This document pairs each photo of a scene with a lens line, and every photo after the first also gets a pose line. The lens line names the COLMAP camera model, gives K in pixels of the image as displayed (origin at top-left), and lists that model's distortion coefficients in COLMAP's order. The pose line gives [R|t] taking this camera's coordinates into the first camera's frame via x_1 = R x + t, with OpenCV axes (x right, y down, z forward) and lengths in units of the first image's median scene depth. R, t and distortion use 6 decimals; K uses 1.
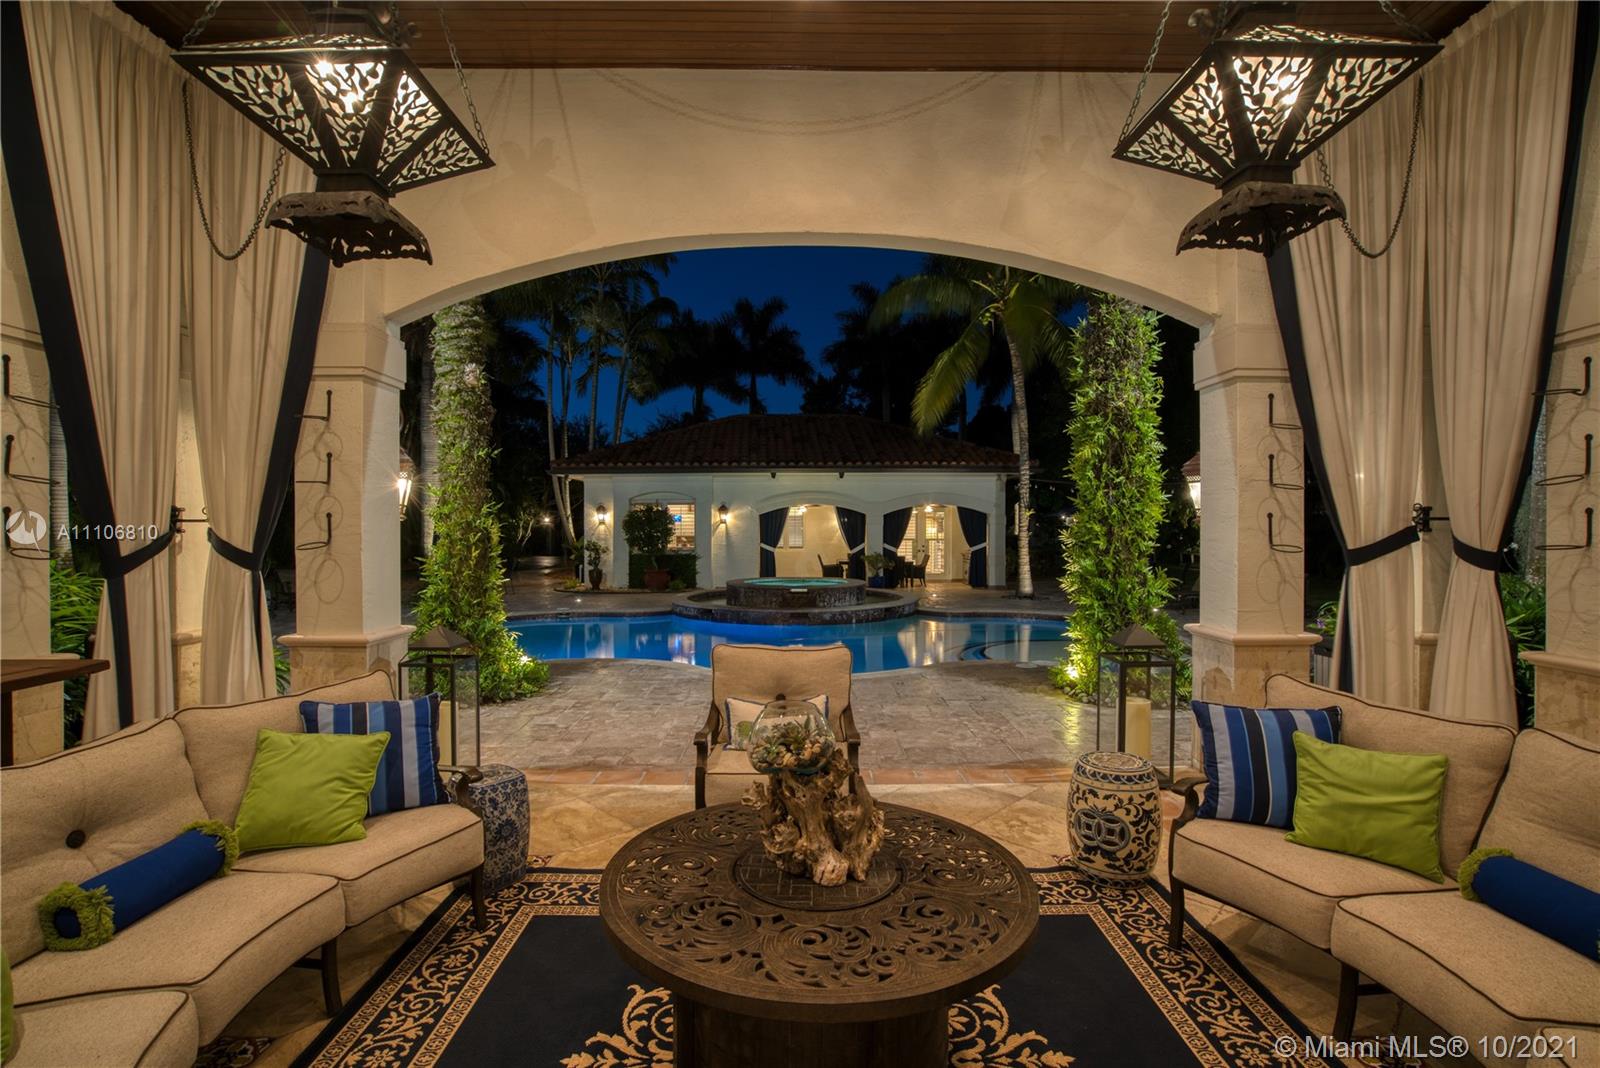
lens RADIAL K [[730.6, 0, 801.2], [0, 730.6, 527.8], [0, 0, 1]] dist [0.000999, -0.000094]
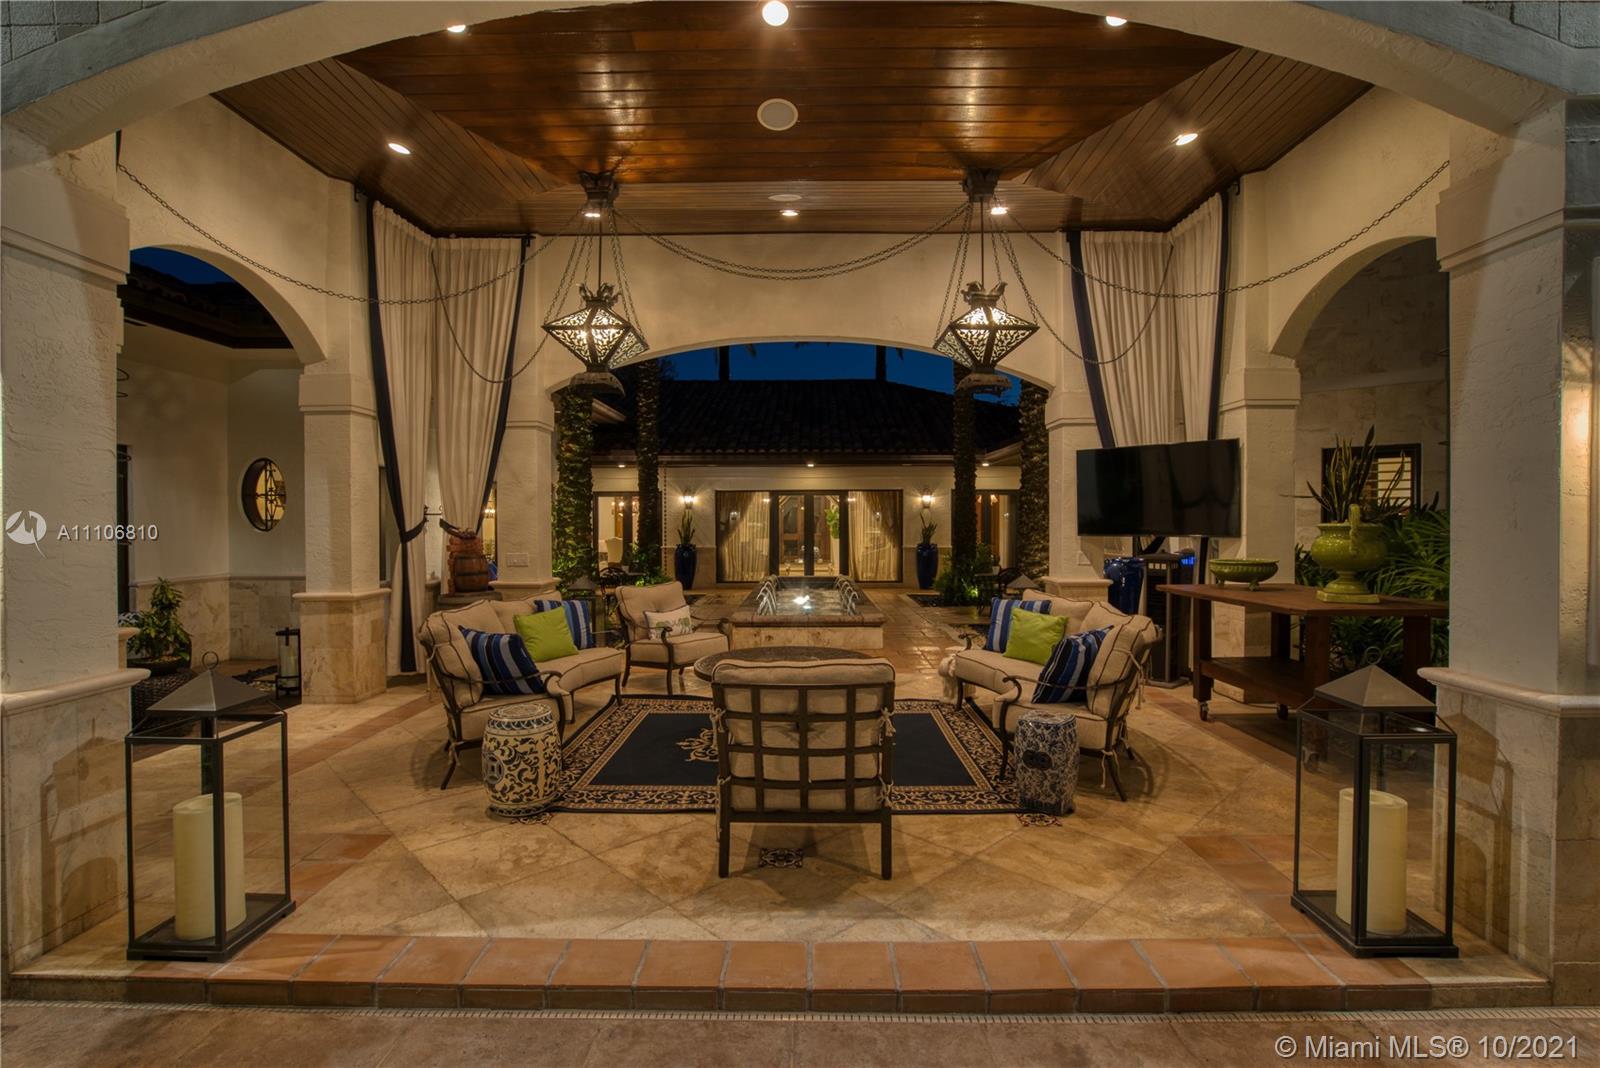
lens RADIAL K [[730.6, 0, 800.3], [0, 730.6, 535.2], [0, 0, 1]] dist [0.000999, -0.000094]
pose [[-0.999797, 0.004461, 0.019640, -0.015974], [0.004707, 0.999911, 0.012475, 0.007516], [-0.019583, 0.012565, -0.999729, 0.729021]]
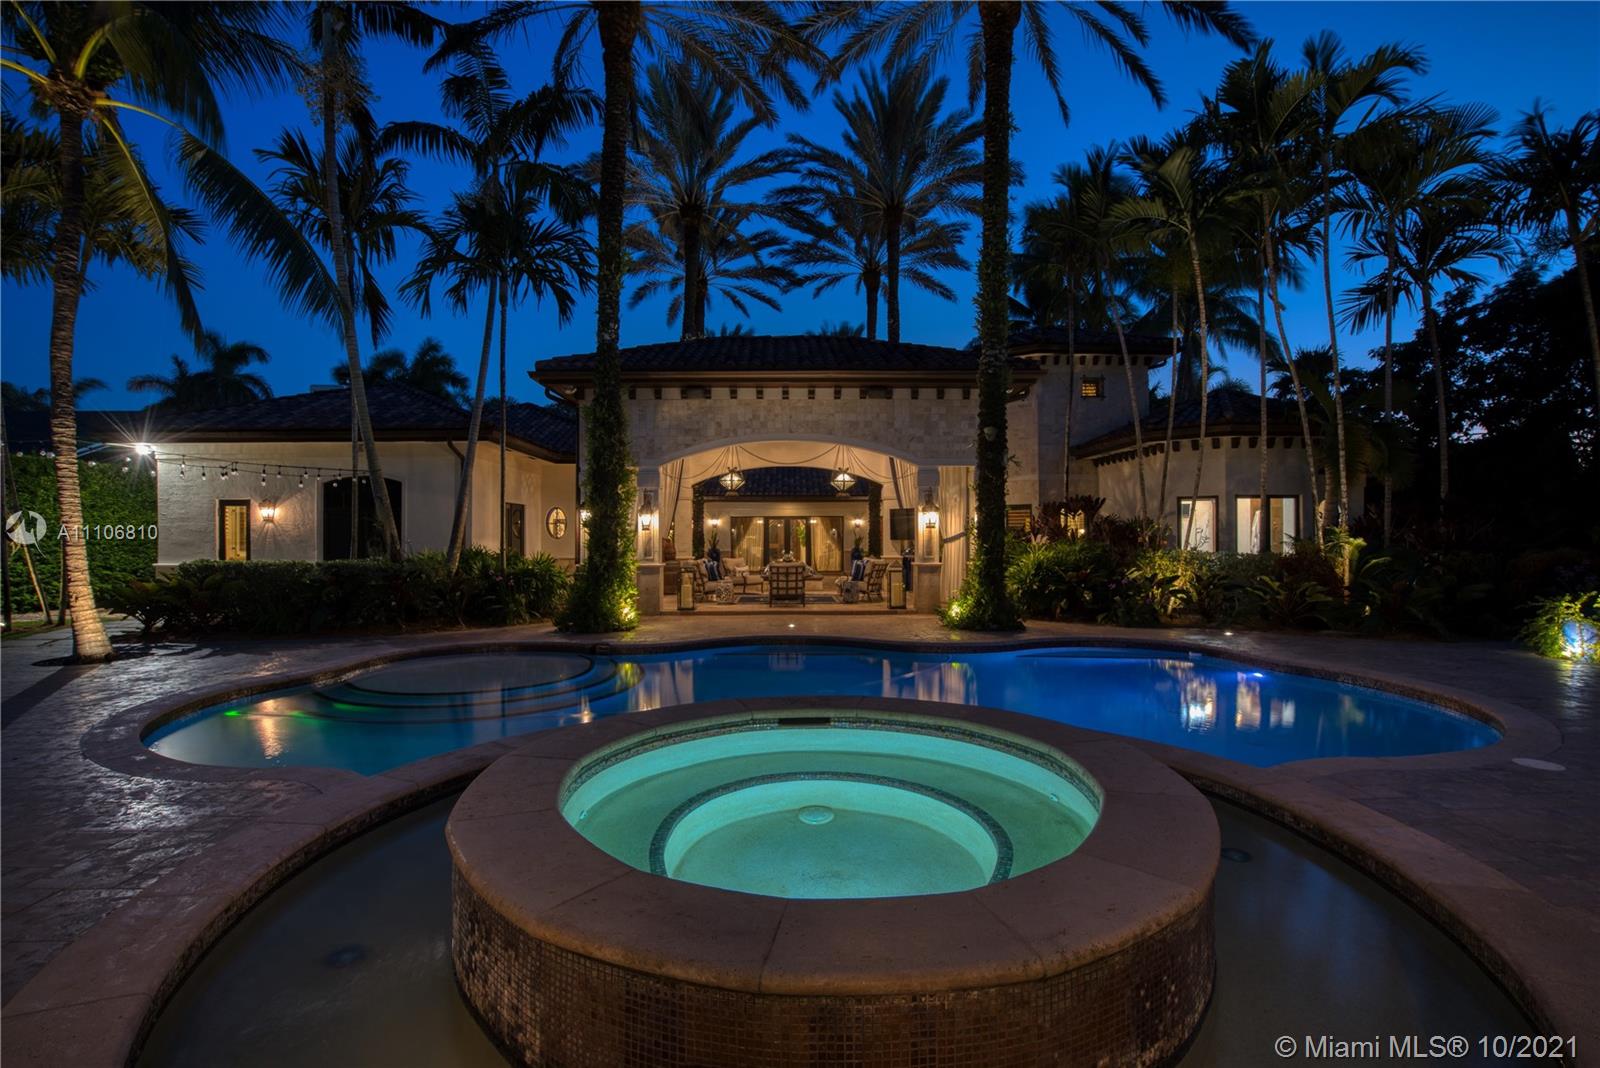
lens RADIAL K [[730.6, 0, 799.3], [0, 730.6, 540.7], [0, 0, 1]] dist [0.000999, -0.000094]
pose [[-0.999941, 0.006289, -0.008901, -0.027840], [0.006248, 0.999970, 0.004677, 0.003968], [0.008931, 0.004621, -0.999949, 2.603978]]
